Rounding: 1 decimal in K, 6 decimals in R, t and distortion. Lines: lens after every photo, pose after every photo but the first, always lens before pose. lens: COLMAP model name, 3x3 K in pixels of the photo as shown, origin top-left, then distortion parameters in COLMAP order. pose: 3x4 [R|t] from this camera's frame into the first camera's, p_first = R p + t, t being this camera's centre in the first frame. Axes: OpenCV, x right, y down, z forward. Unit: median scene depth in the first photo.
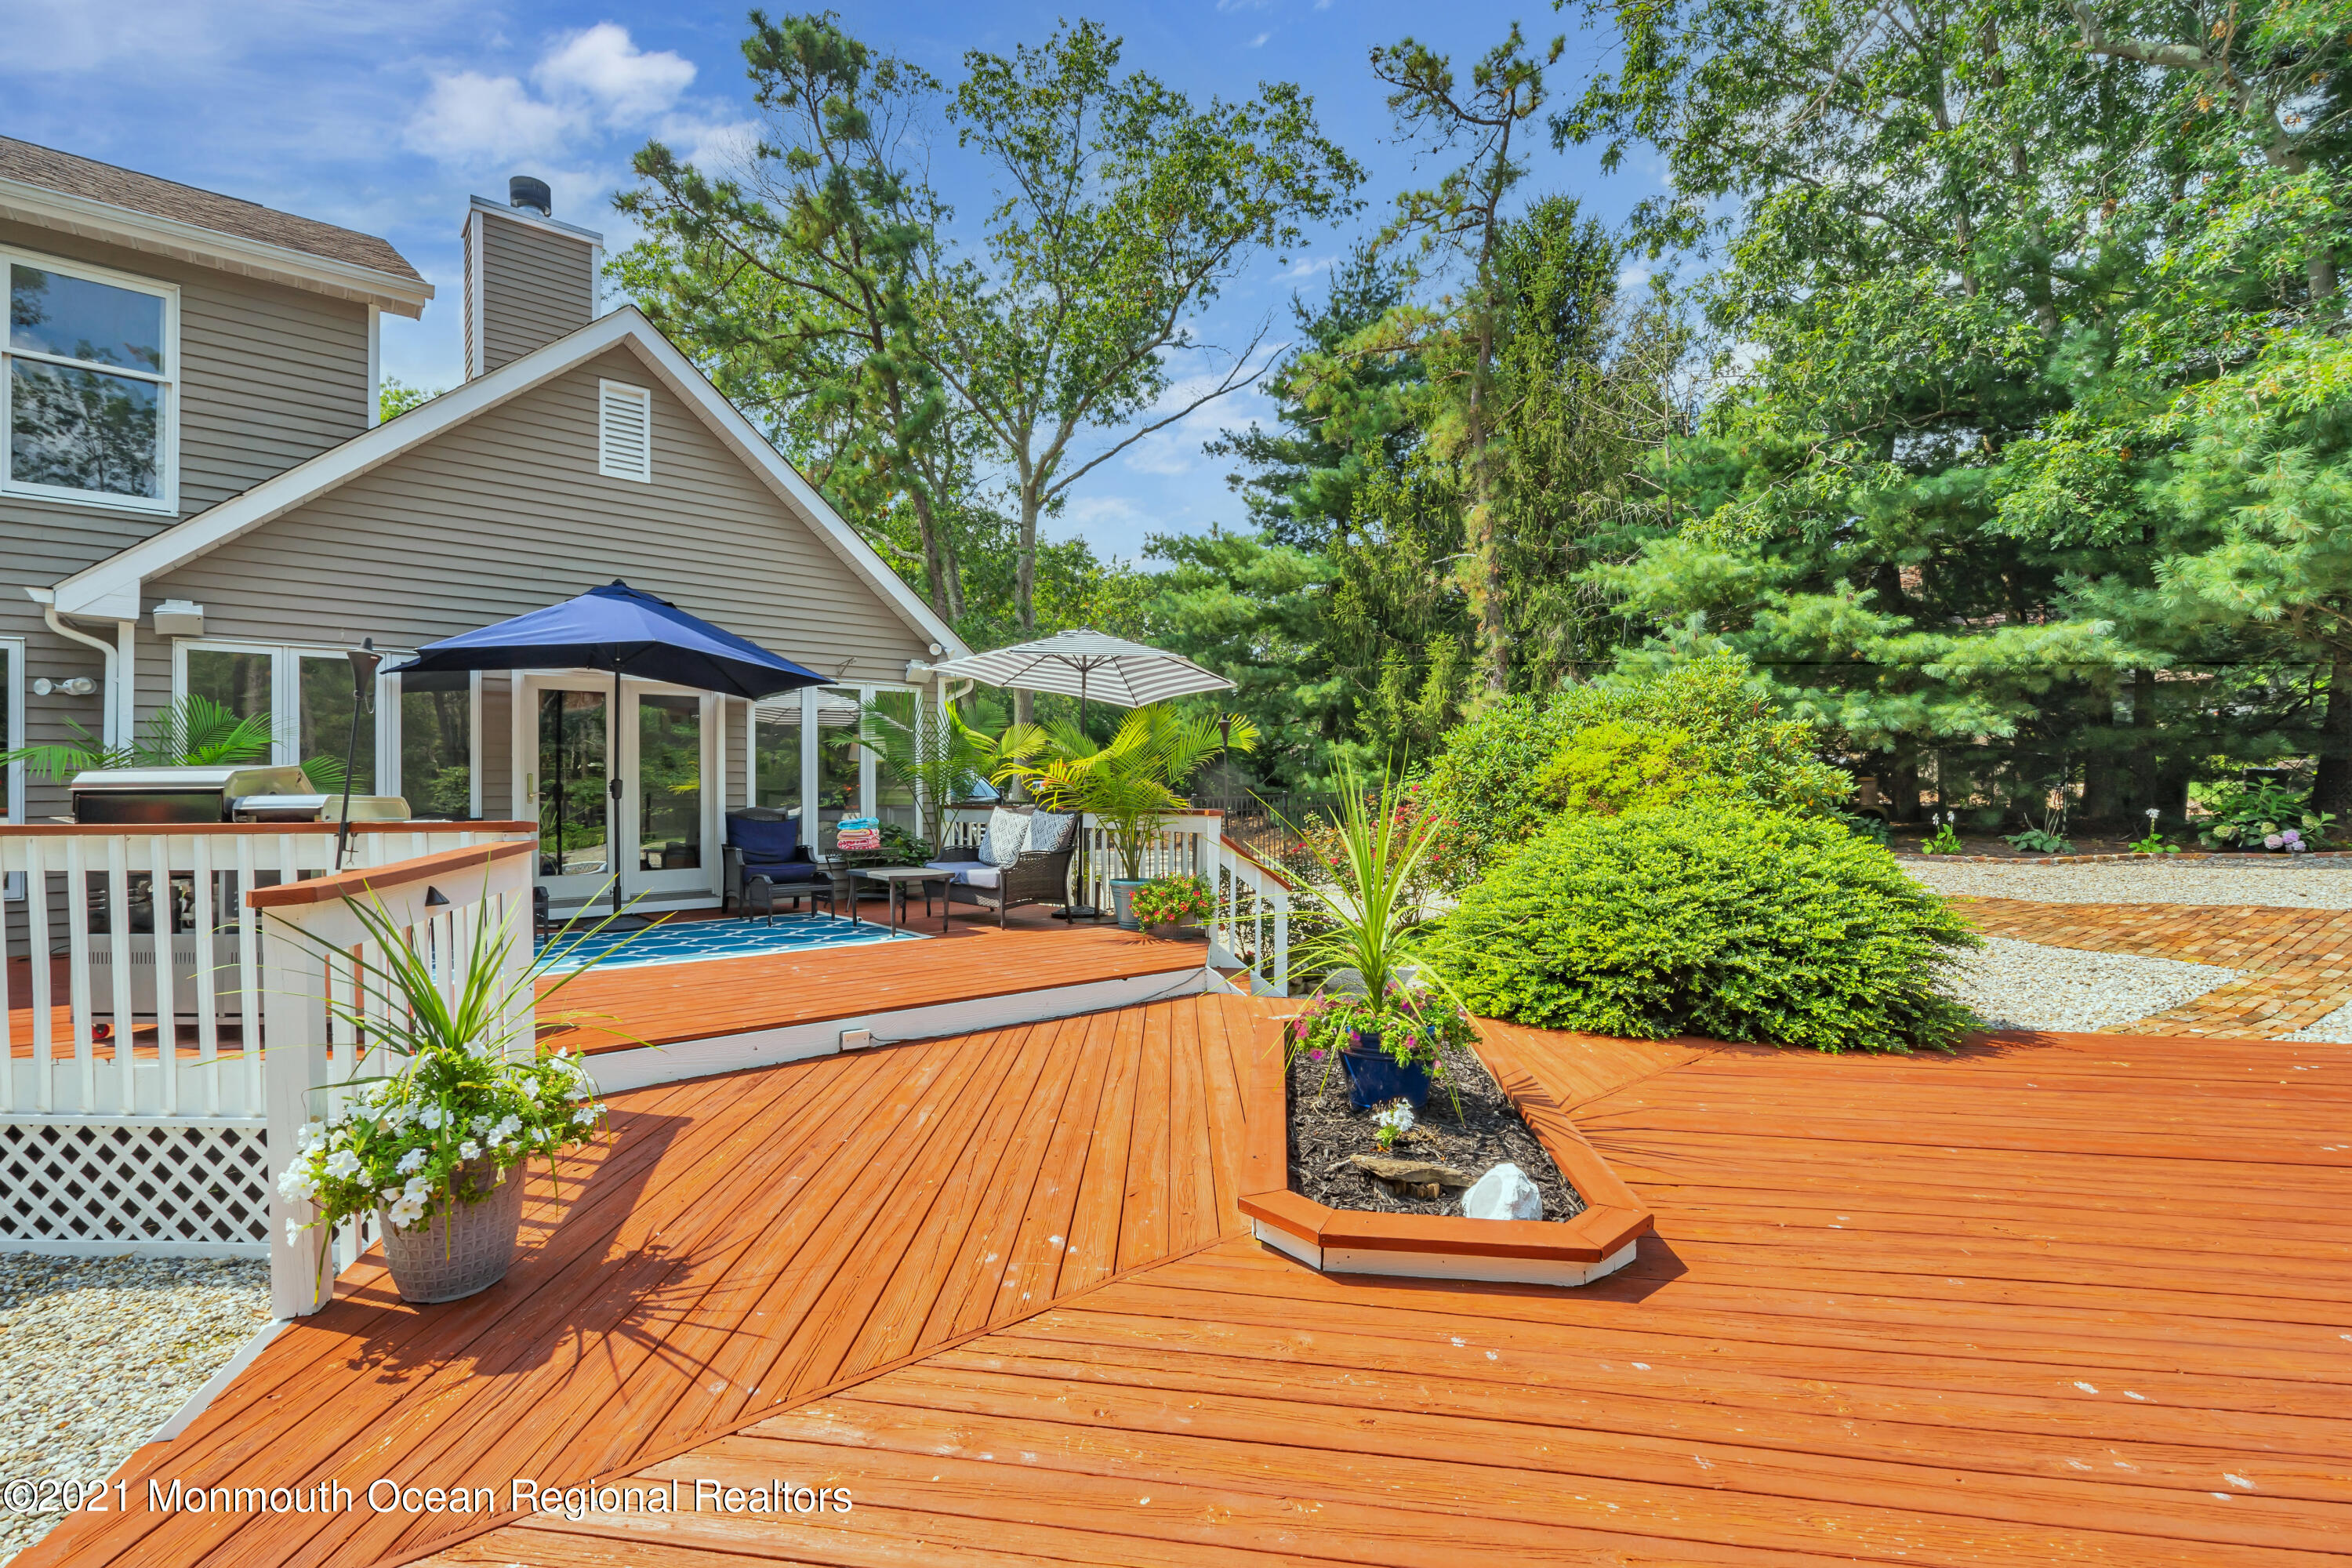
lens RADIAL K [[1057.8, 0, 1176.2], [0, 1057.8, 785.5], [0, 0, 1]] dist [-0.002361, 0.000346]
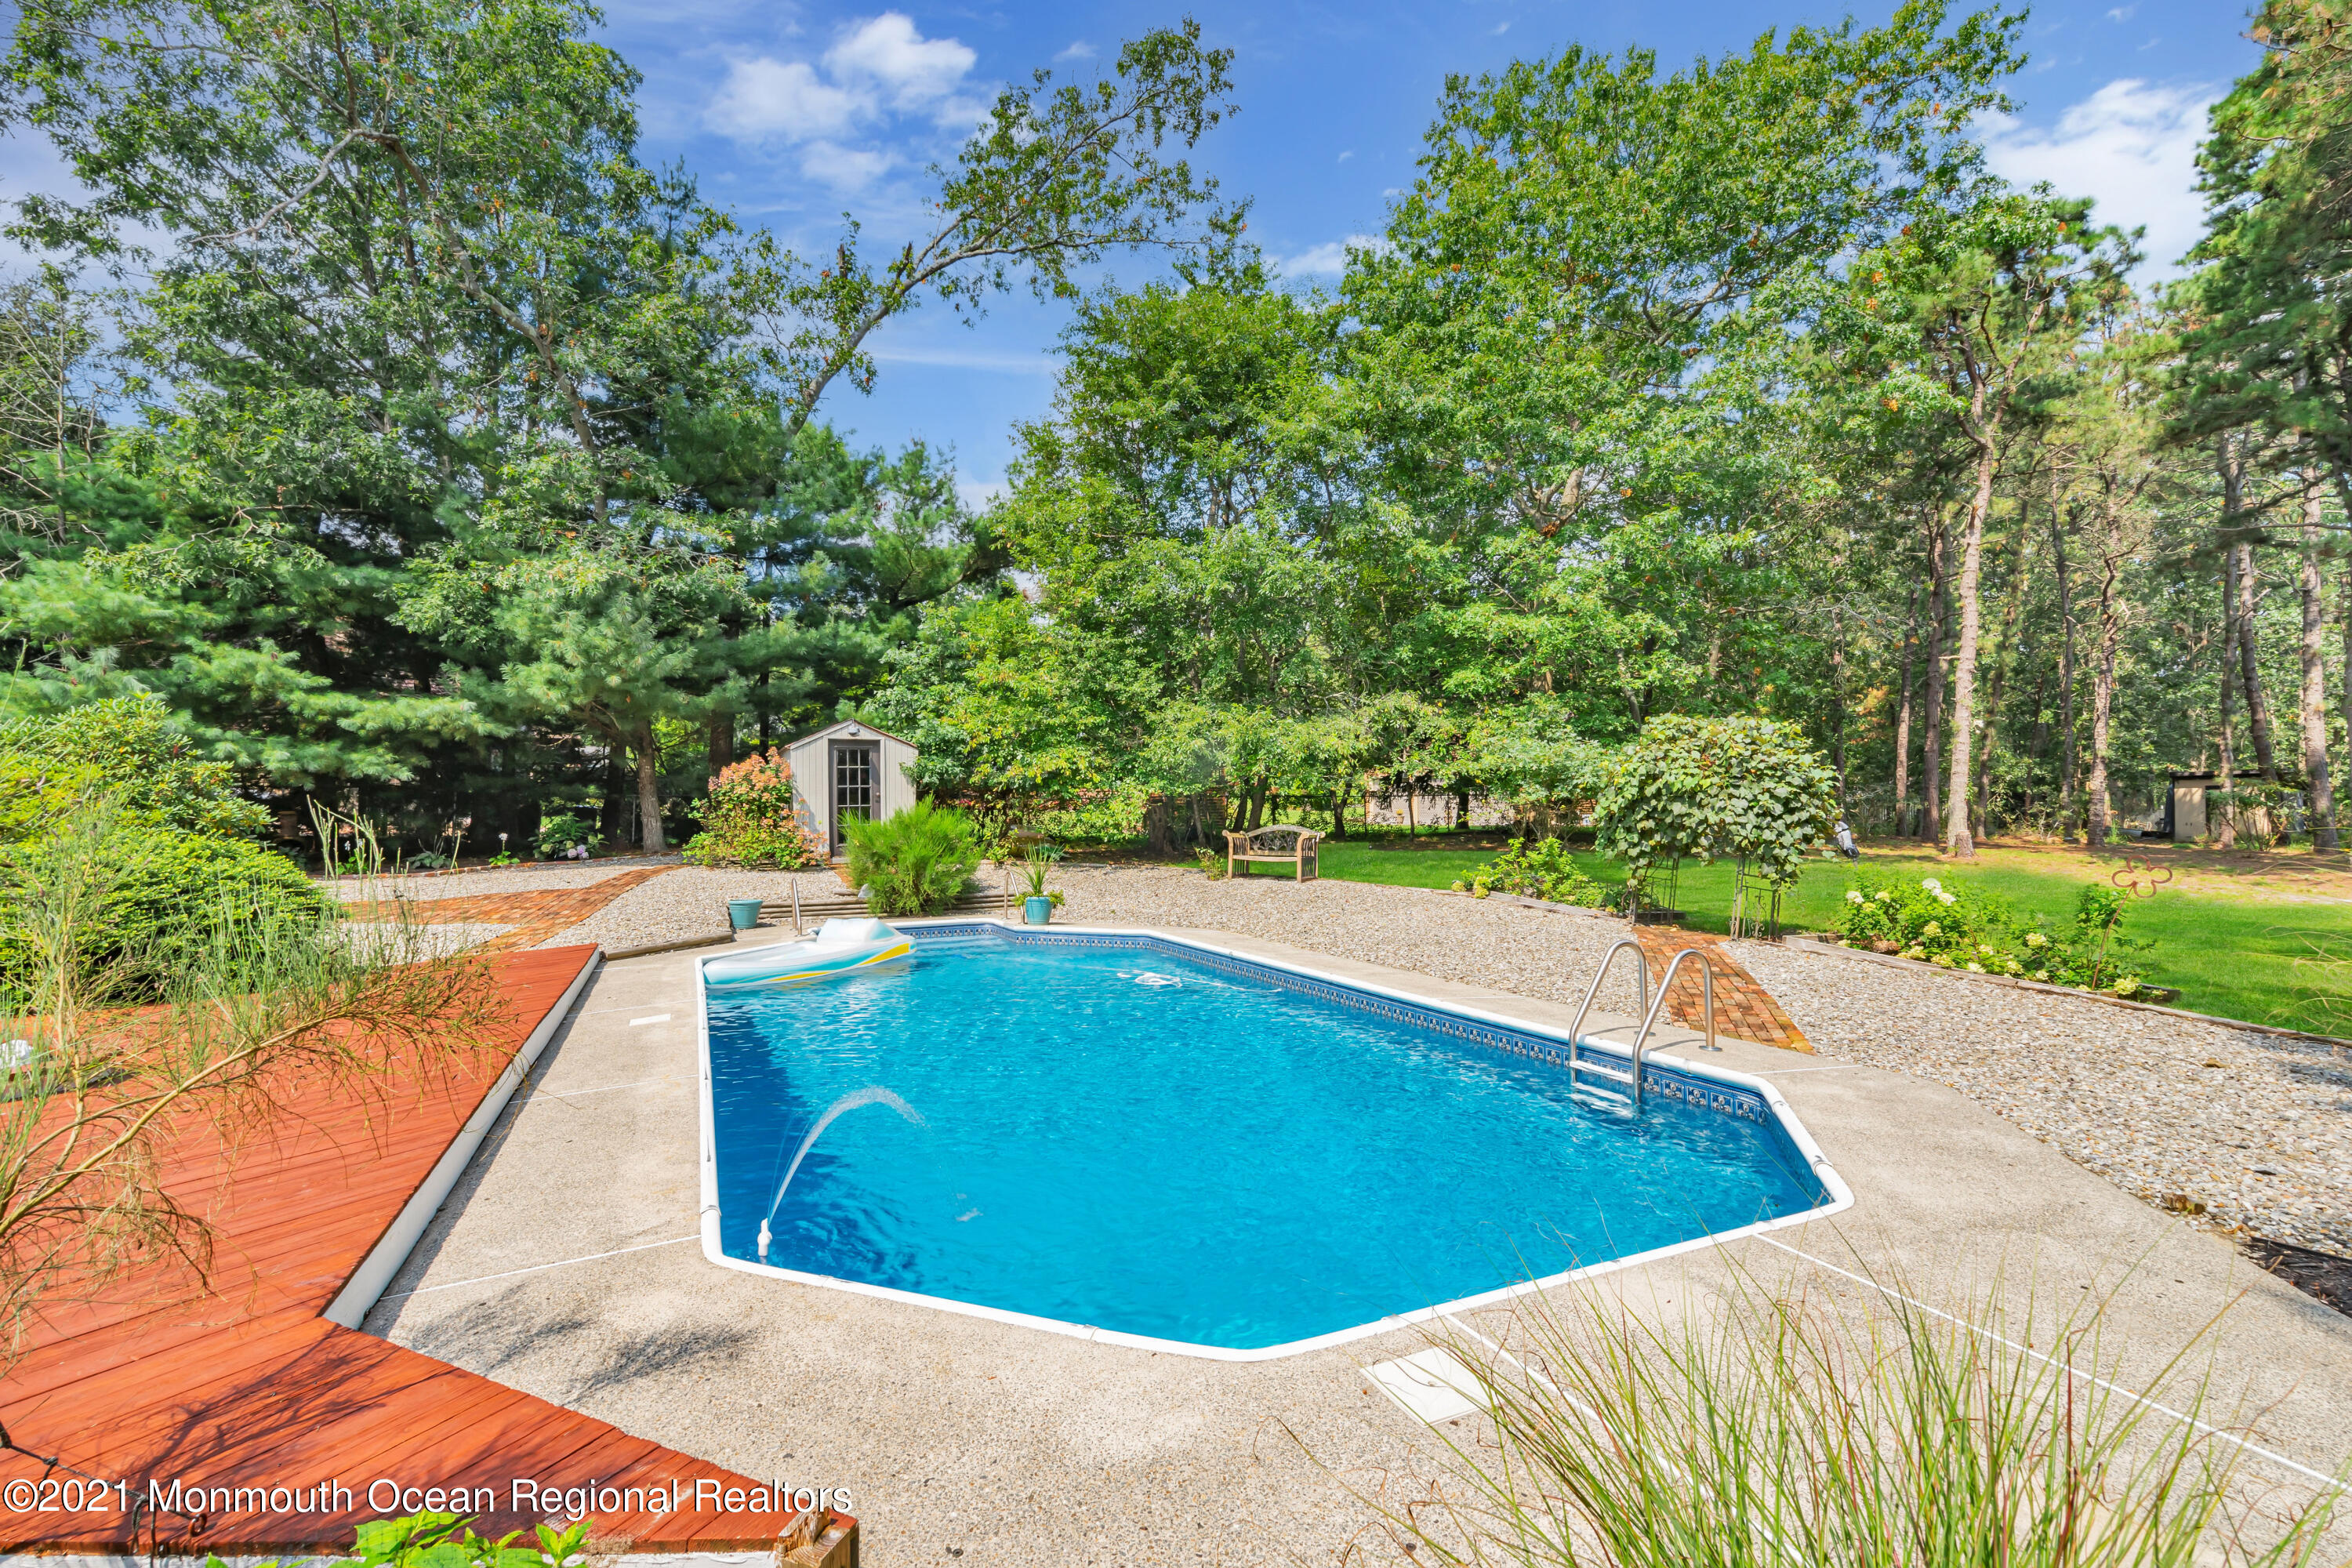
lens RADIAL K [[1057.8, 0, 1176.2], [0, 1057.8, 785.5], [0, 0, 1]] dist [-0.002361, 0.000346]
pose [[0.297432, 0.026070, 0.954387, -0.177014], [0.005746, 0.999560, -0.029095, 0.003685], [-0.954726, 0.014138, 0.297151, -0.300301]]
